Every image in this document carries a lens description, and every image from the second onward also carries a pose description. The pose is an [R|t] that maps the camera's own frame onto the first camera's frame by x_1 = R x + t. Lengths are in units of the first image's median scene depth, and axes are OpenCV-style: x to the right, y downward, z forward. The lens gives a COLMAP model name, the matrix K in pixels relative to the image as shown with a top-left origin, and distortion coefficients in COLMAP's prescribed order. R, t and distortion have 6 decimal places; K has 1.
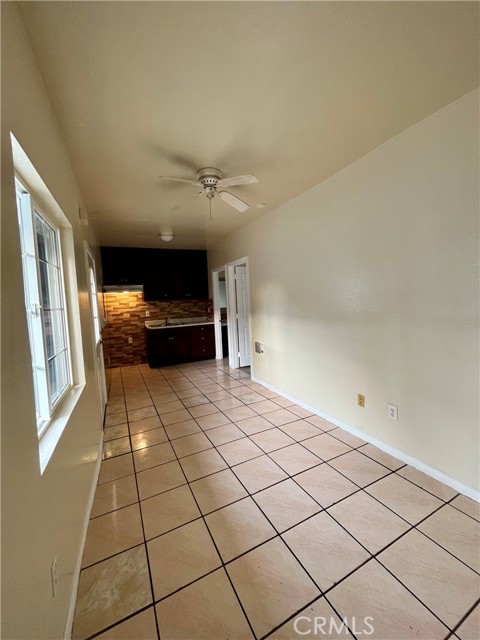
lens RADIAL K [[259.6, 0, 239.9], [0, 259.6, 318.3], [0, 0, 1]] dist [-0.003493, 0.000253]
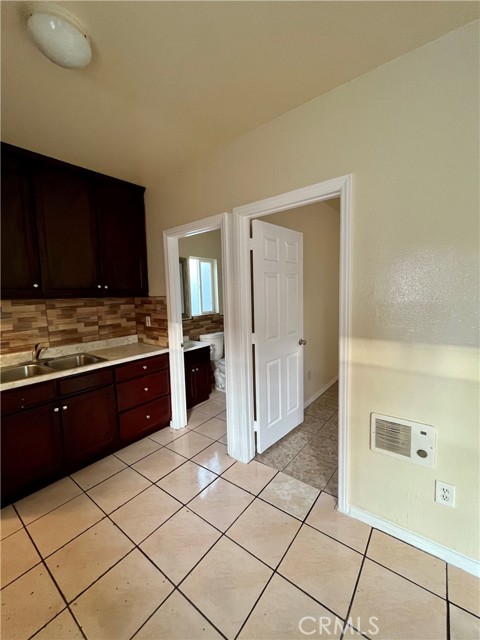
lens RADIAL K [[259.6, 0, 239.9], [0, 259.6, 318.3], [0, 0, 1]] dist [-0.003493, 0.000253]
pose [[0.897582, -0.020518, 0.440370, -0.193524], [0.021220, 0.999769, 0.003329, -0.038528], [-0.440336, 0.006357, 0.897810, 0.562224]]
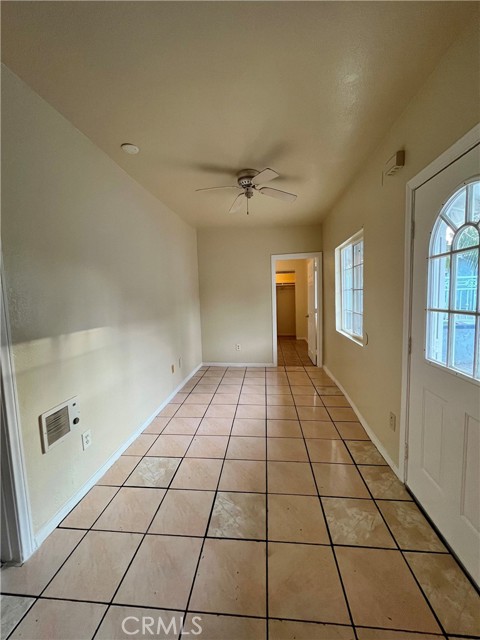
lens RADIAL K [[259.6, 0, 239.9], [0, 259.6, 318.3], [0, 0, 1]] dist [-0.003493, 0.000253]
pose [[-0.847046, 0.025831, 0.530892, -0.266816], [0.110792, 0.985459, 0.128822, -0.045627], [-0.519845, 0.167936, -0.837591, 0.837660]]
